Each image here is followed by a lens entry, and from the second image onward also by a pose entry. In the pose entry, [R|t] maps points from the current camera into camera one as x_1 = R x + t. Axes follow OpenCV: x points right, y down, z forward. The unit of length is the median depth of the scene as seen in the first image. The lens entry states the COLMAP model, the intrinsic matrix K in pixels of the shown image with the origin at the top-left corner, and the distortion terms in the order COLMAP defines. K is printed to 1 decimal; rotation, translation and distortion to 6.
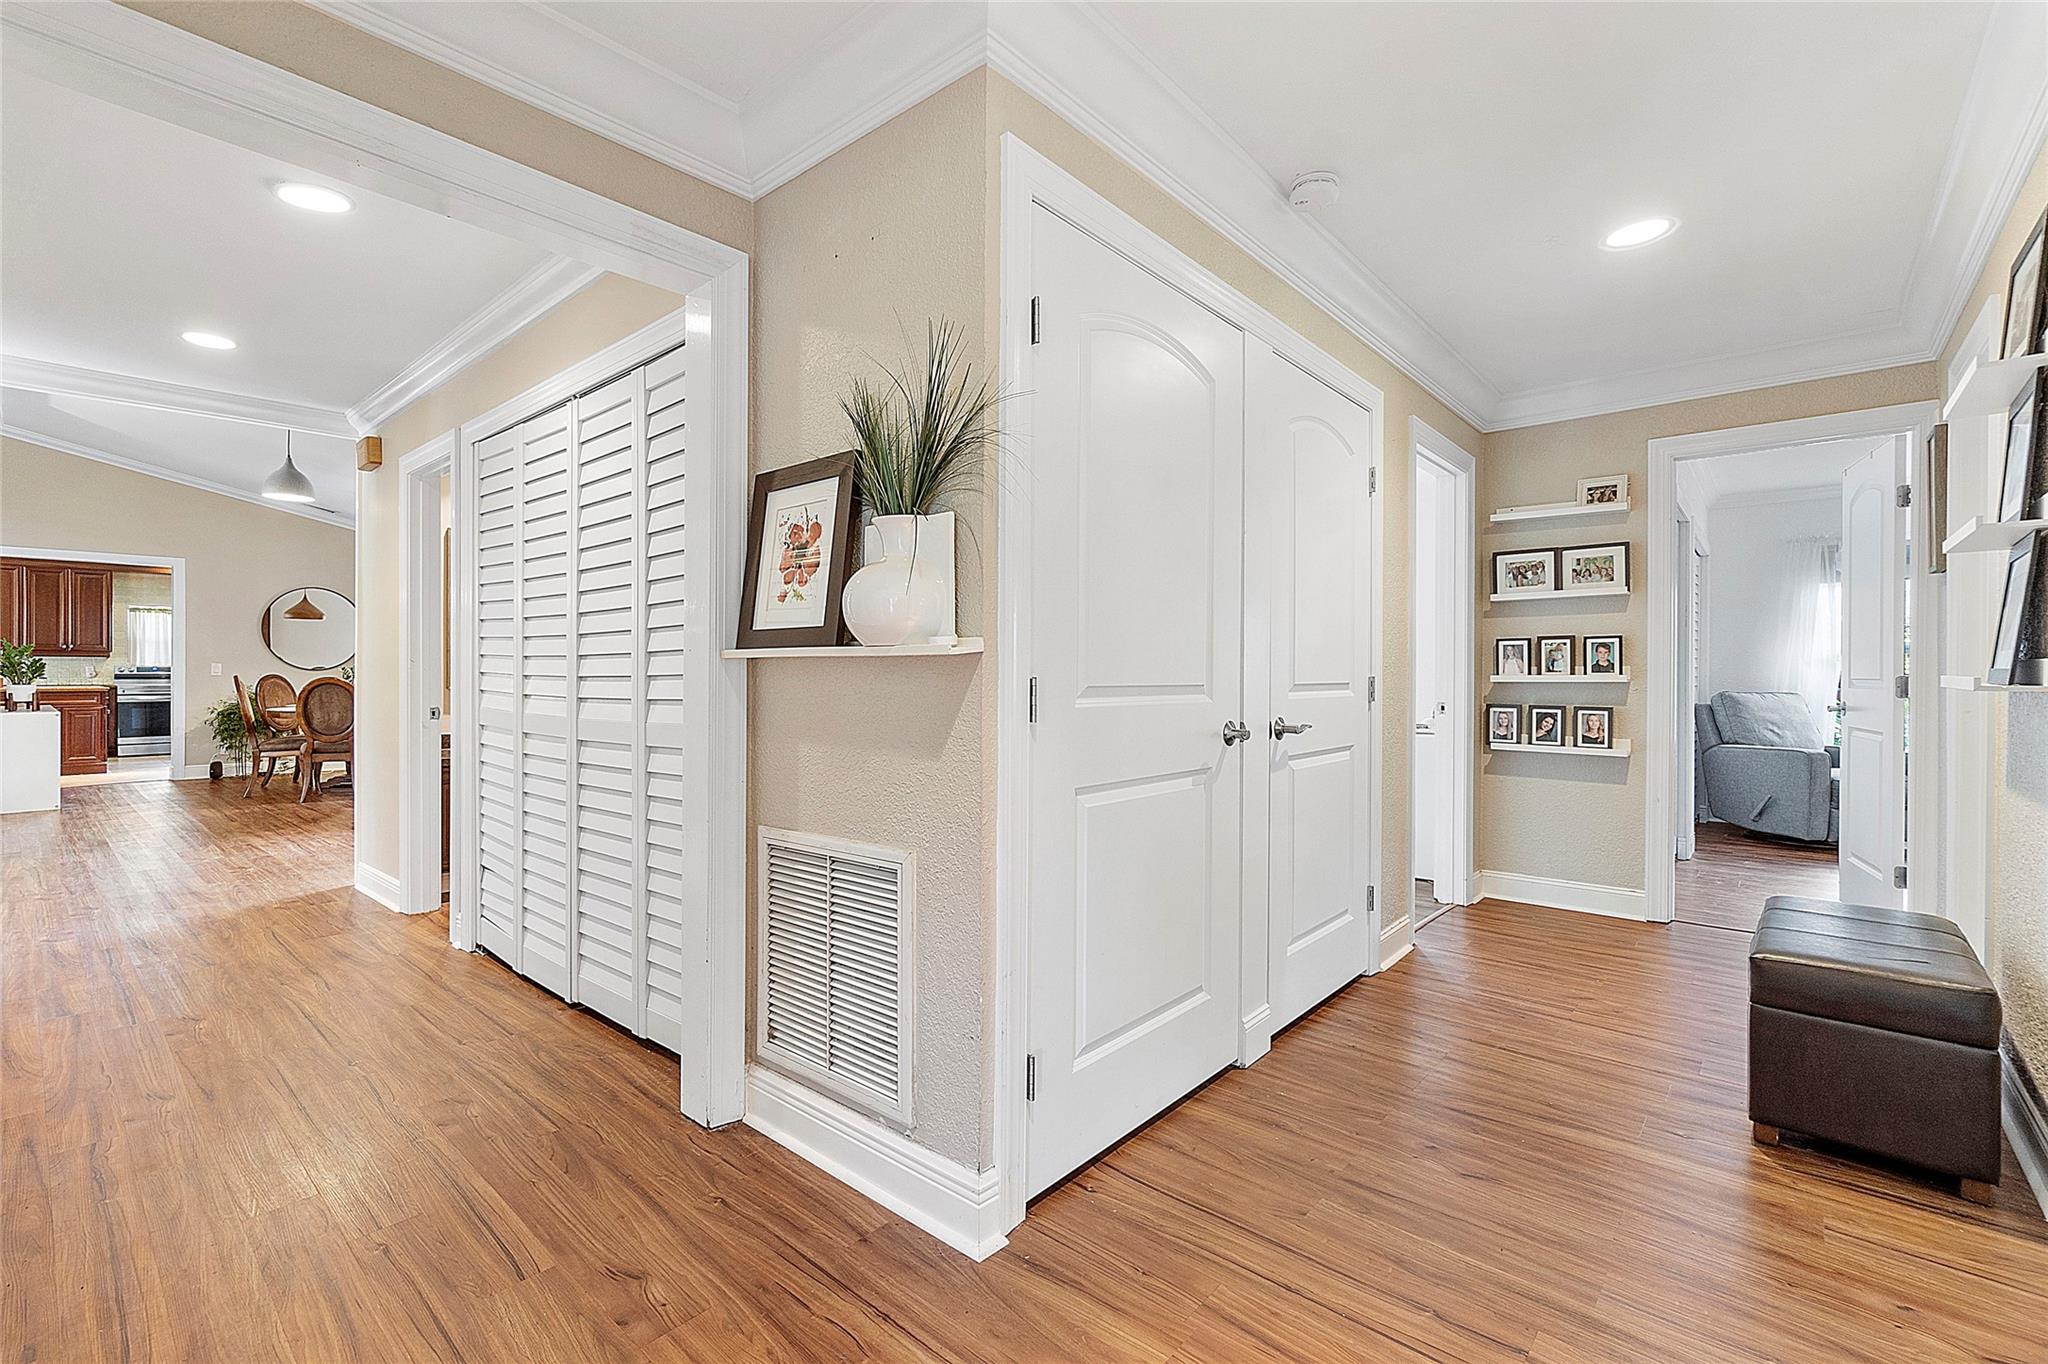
lens RADIAL K [[888.6, 0, 1022.8], [0, 888.6, 671.2], [0, 0, 1]] dist [-0.009131, 0.001572]
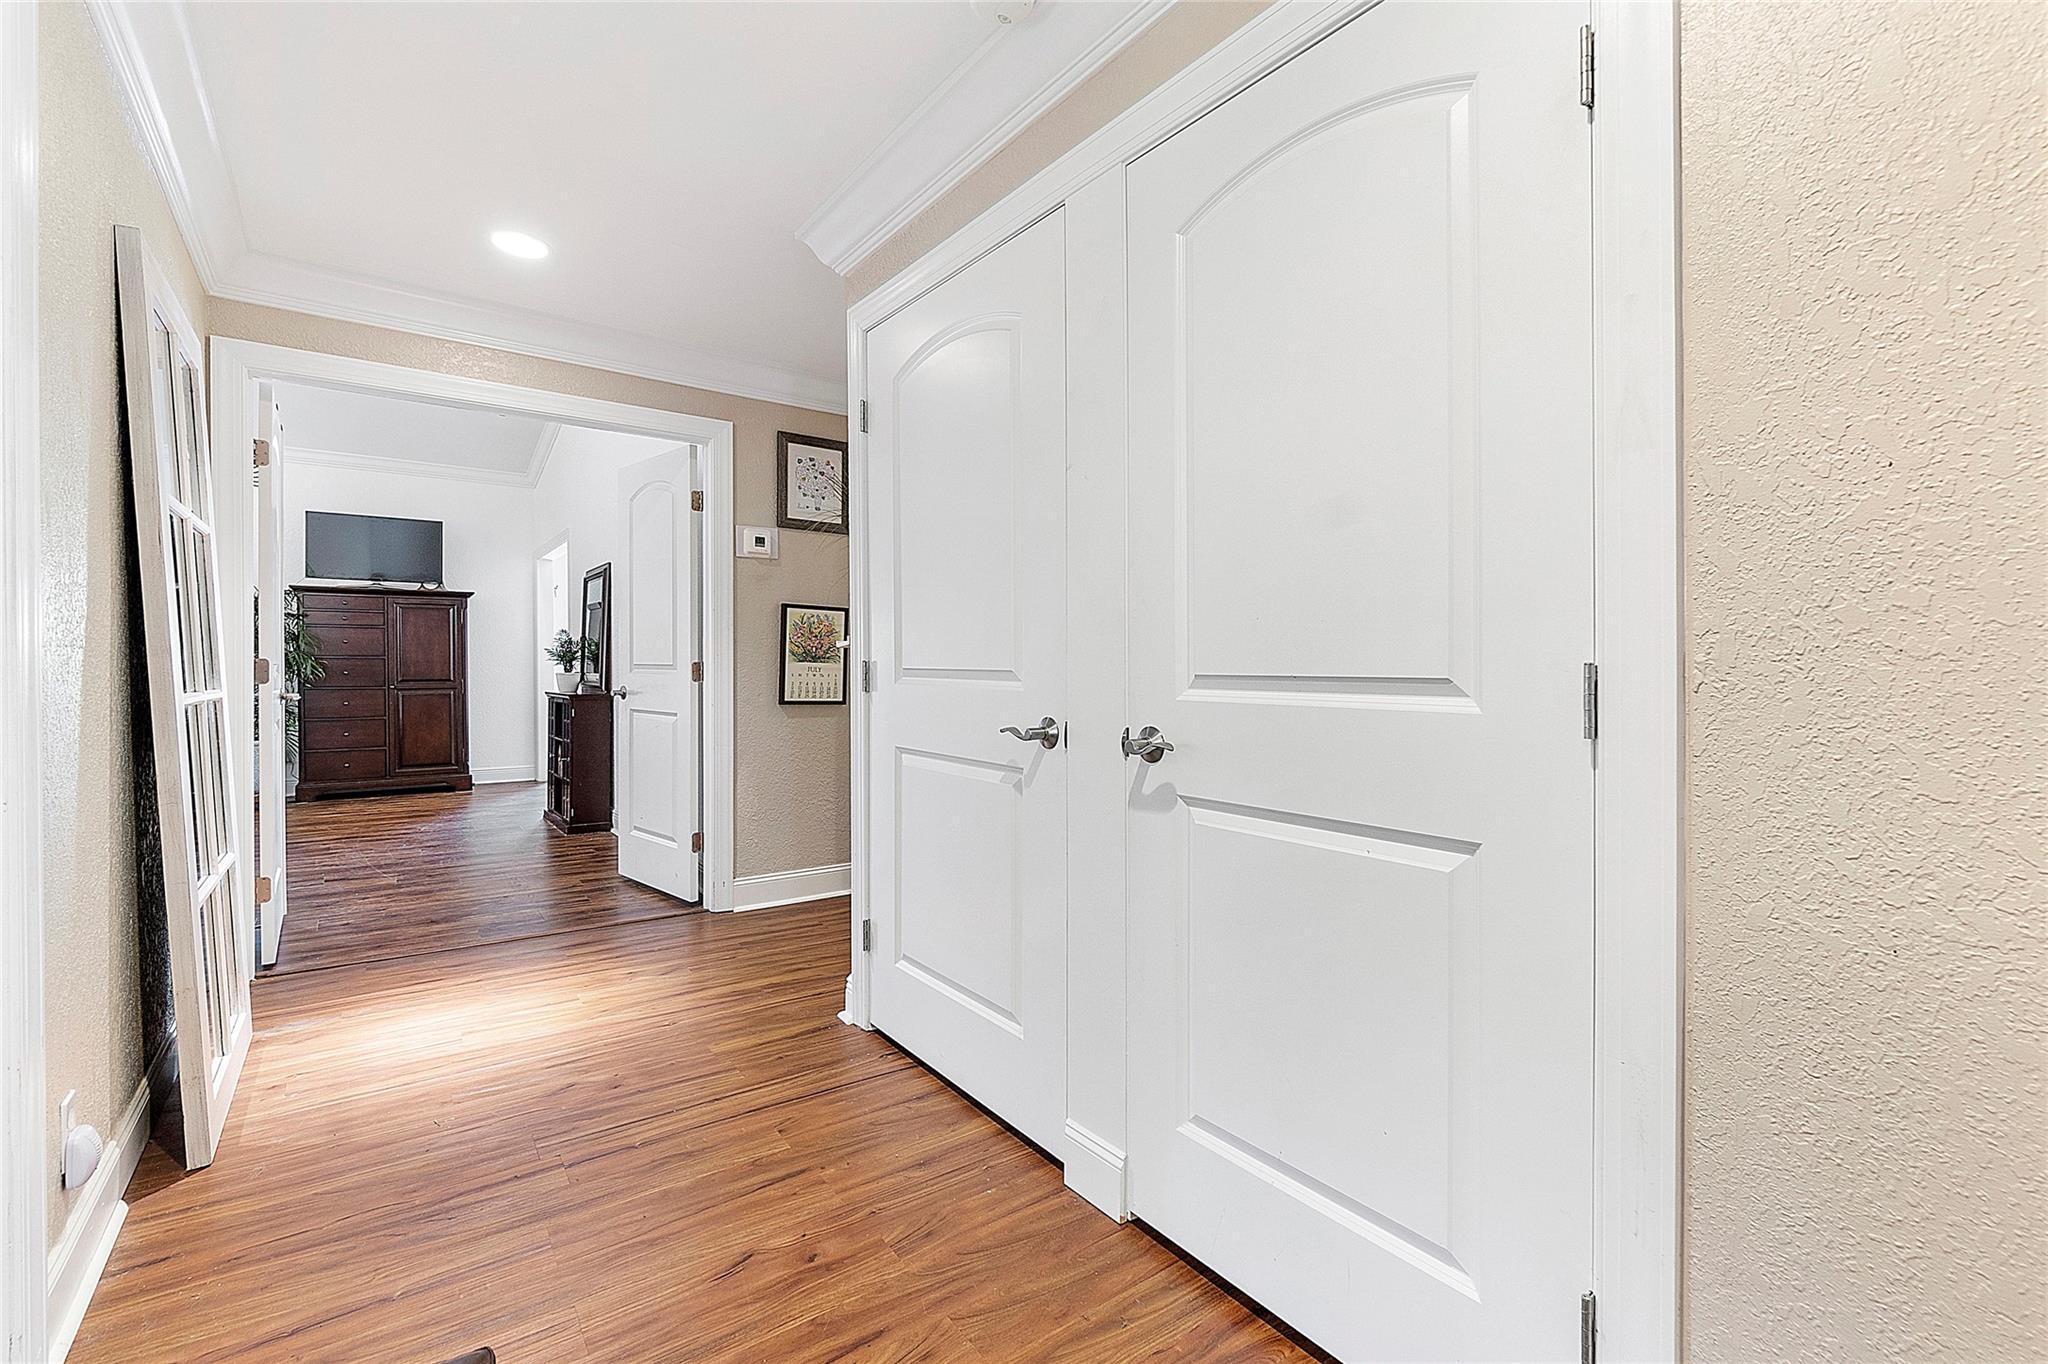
lens RADIAL K [[888.6, 0, 1022.8], [0, 888.6, 671.2], [0, 0, 1]] dist [-0.009131, 0.001572]
pose [[-0.217036, 0.004131, -0.976155, 1.241019], [-0.003508, 0.999981, 0.005012, 0.013920], [0.976157, 0.004513, -0.217018, 1.414874]]
